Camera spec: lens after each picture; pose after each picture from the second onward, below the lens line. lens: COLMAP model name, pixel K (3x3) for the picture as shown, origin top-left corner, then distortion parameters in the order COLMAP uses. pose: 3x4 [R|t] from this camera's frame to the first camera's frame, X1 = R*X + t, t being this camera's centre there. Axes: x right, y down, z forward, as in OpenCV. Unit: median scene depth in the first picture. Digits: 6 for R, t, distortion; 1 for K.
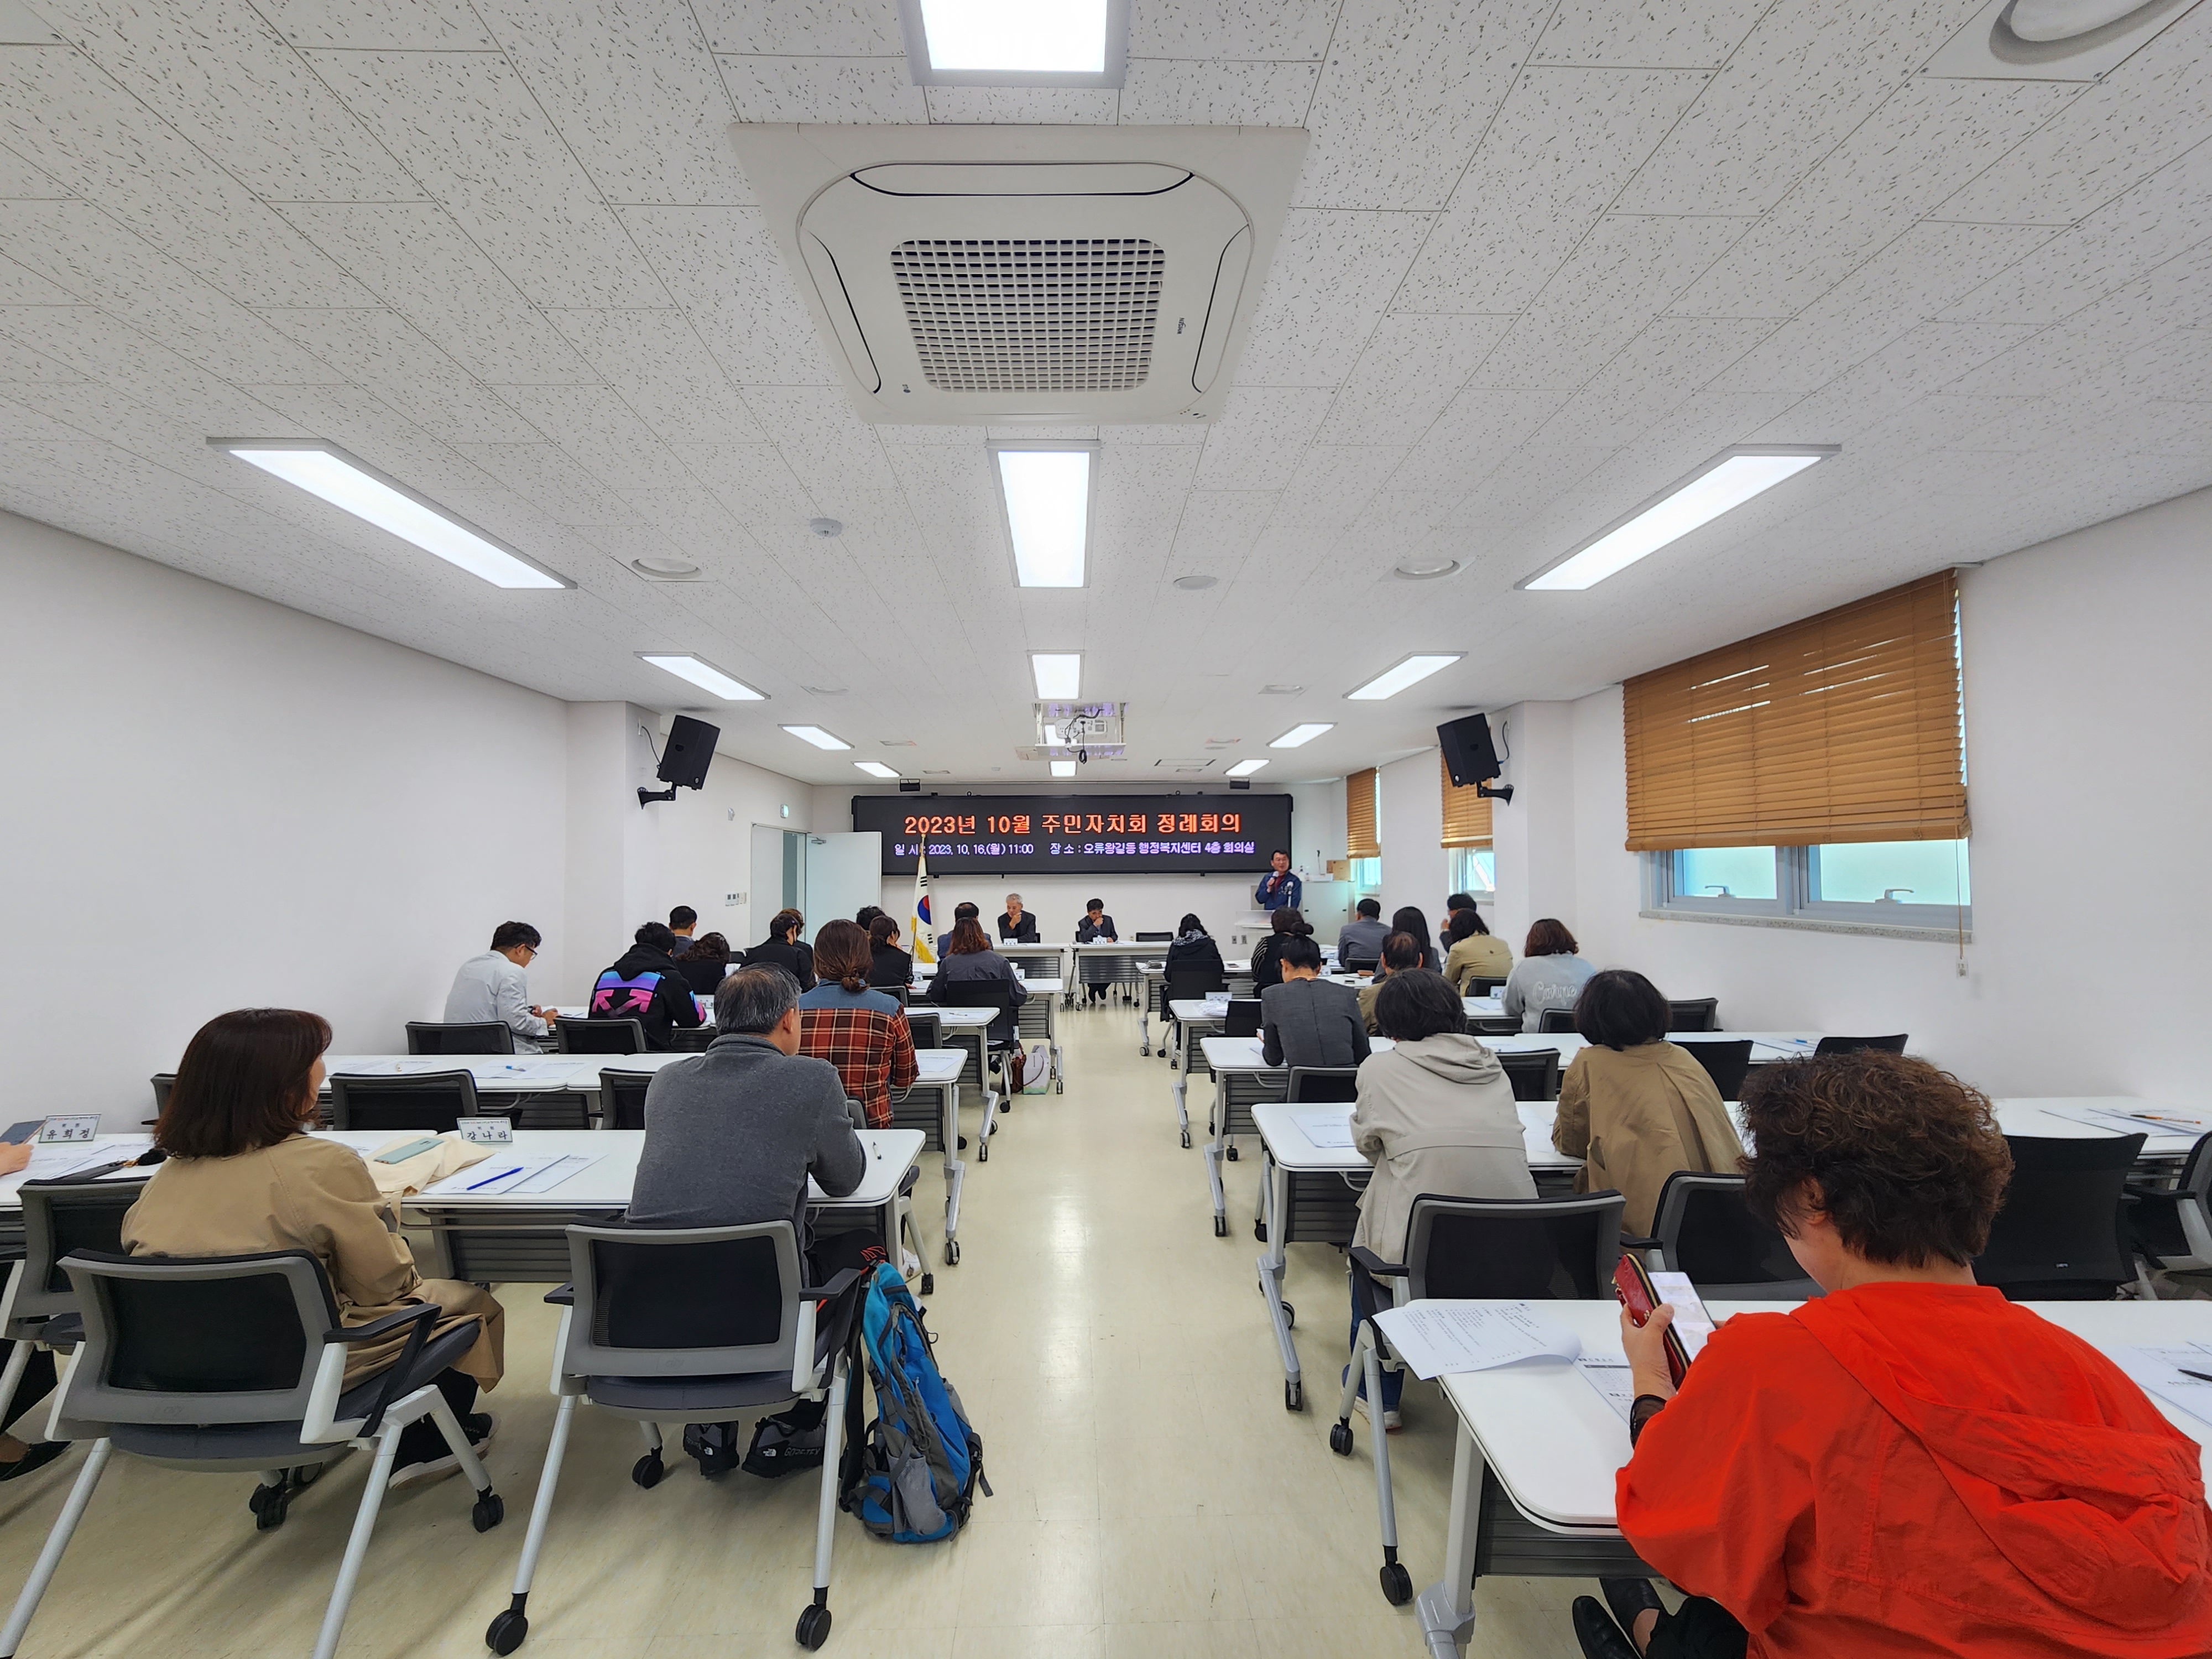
lens RADIAL K [[914.1, 0, 1100.1], [0, 914.1, 833.9], [0, 0, 1]] dist [-0.004940, -0.000741]
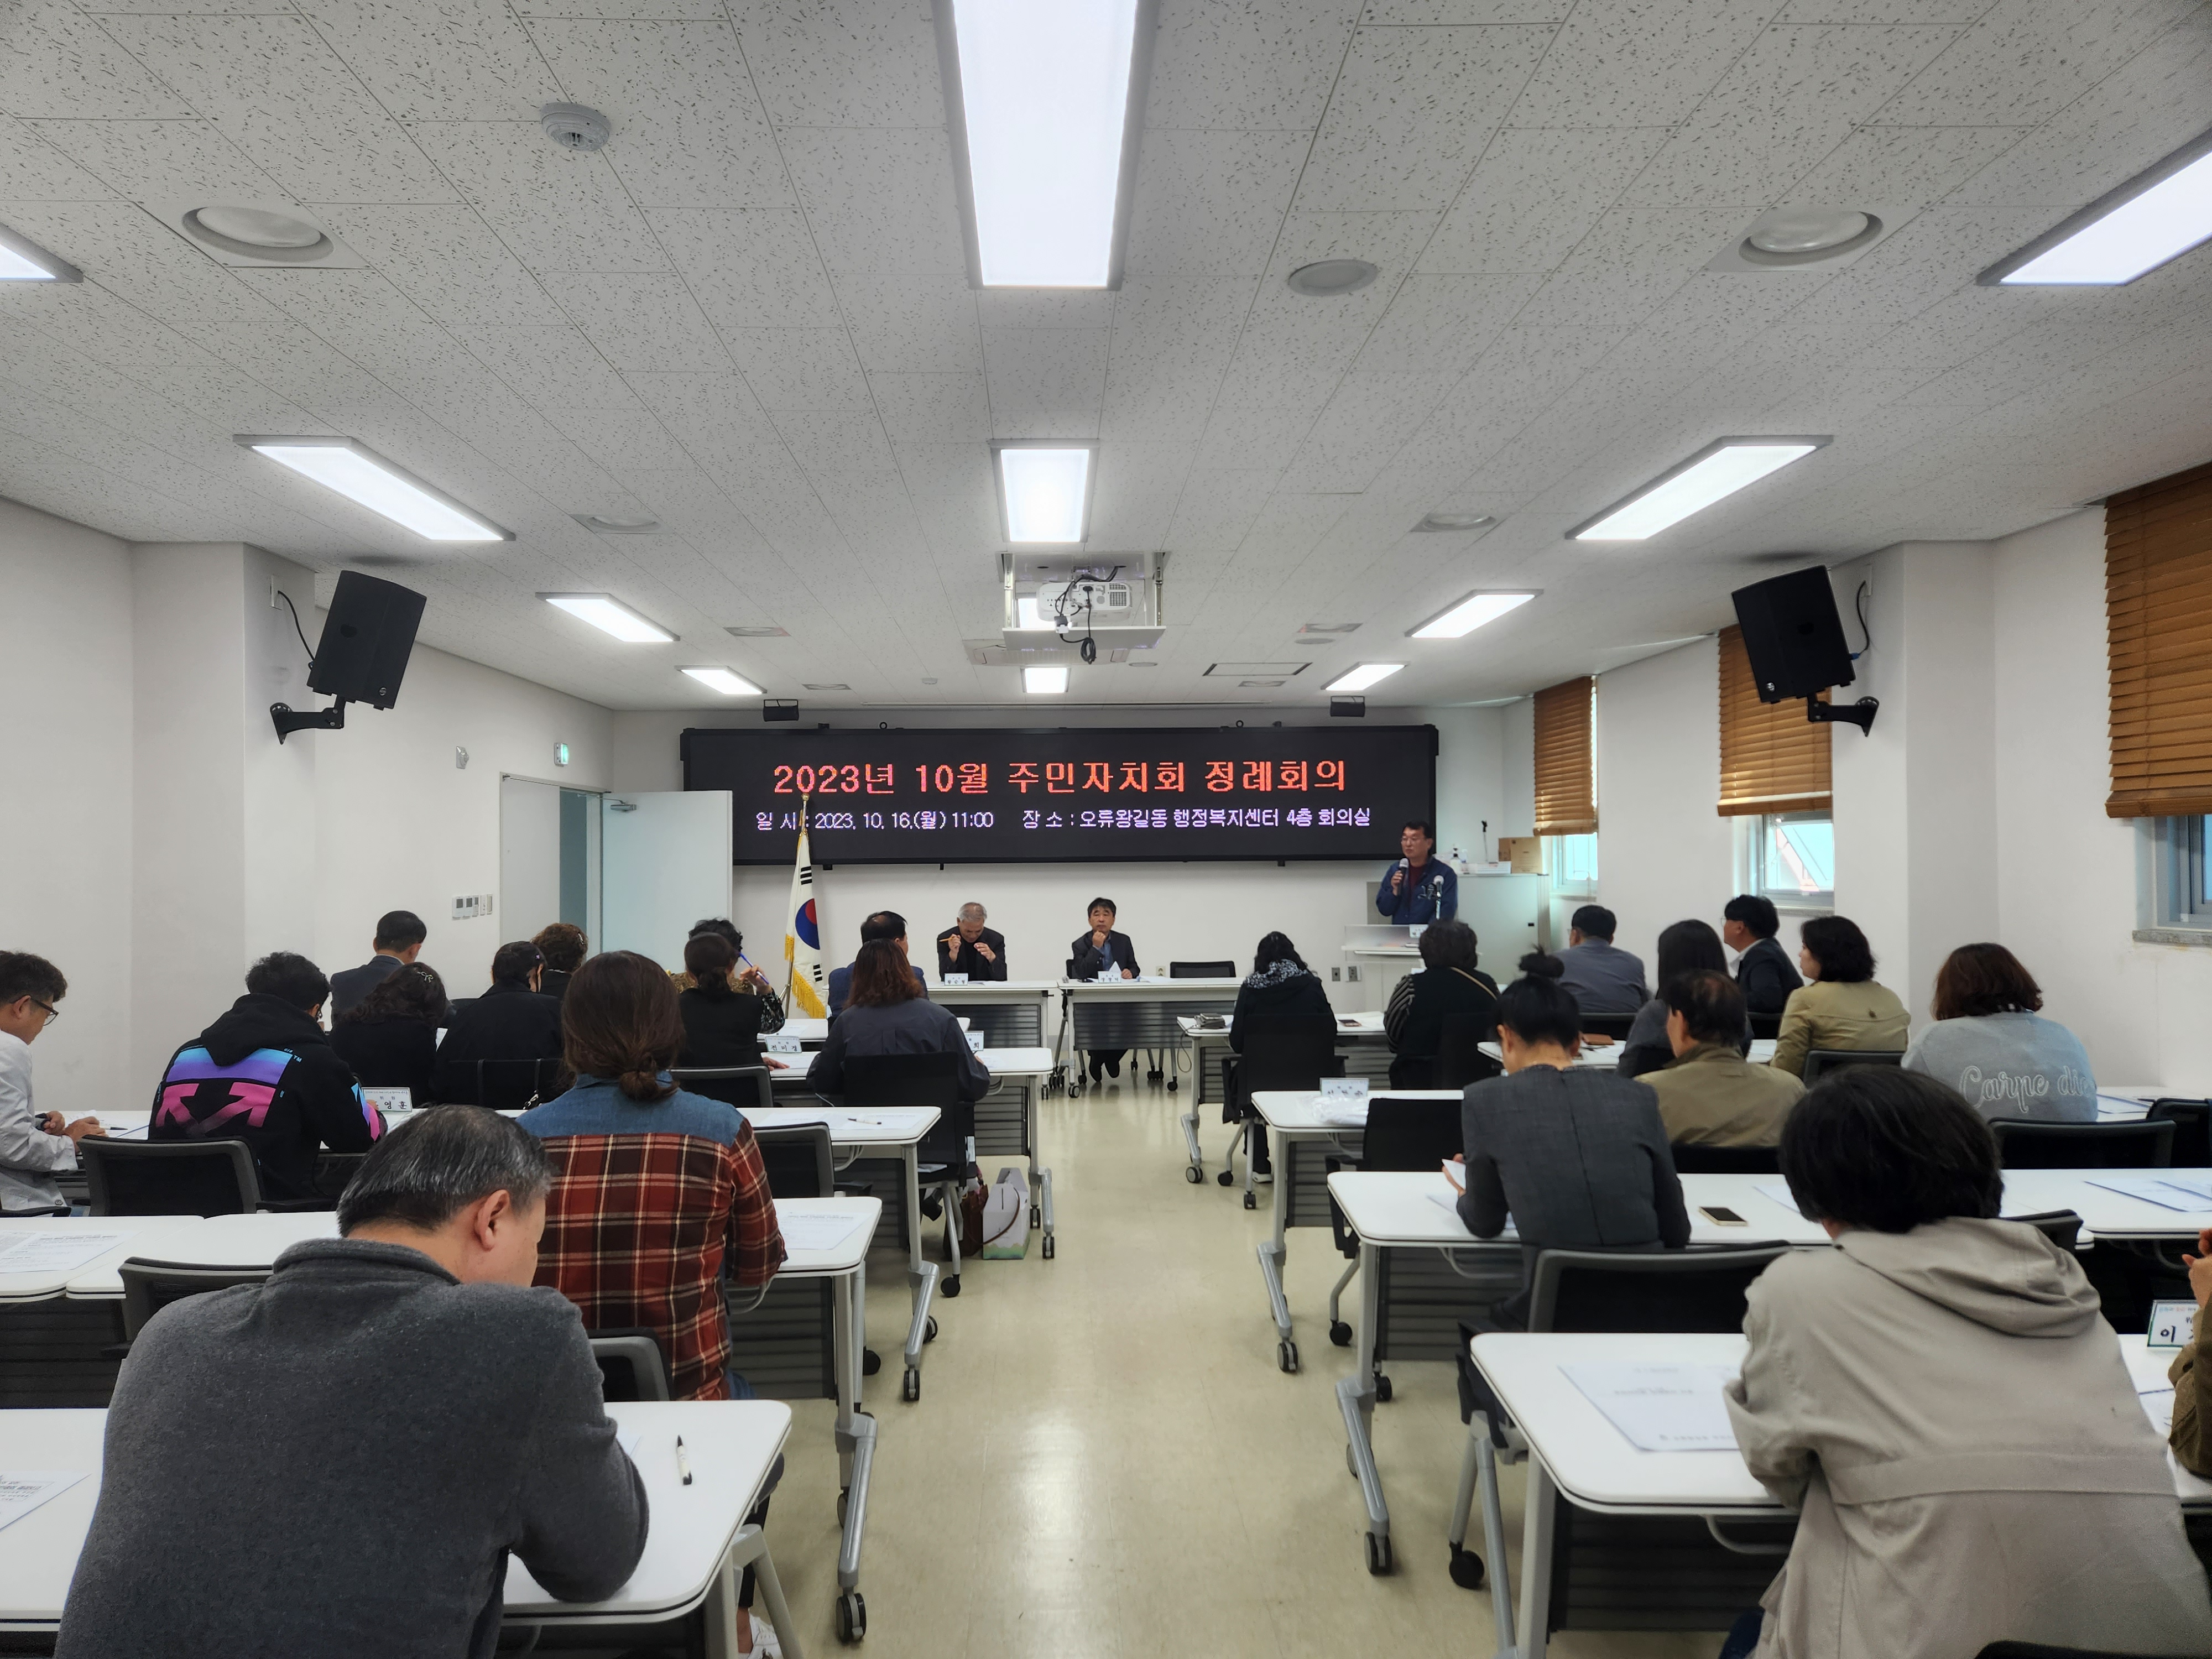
lens RADIAL K [[1476.5, 0, 1094.7], [0, 1476.5, 829.1], [0, 0, 1]] dist [0.067005, -0.040233]
pose [[0.999999, -0.001076, -0.000190, -0.020609], [0.001080, 0.999790, 0.020467, 0.008159], [0.000168, -0.020467, 0.999791, 0.138889]]
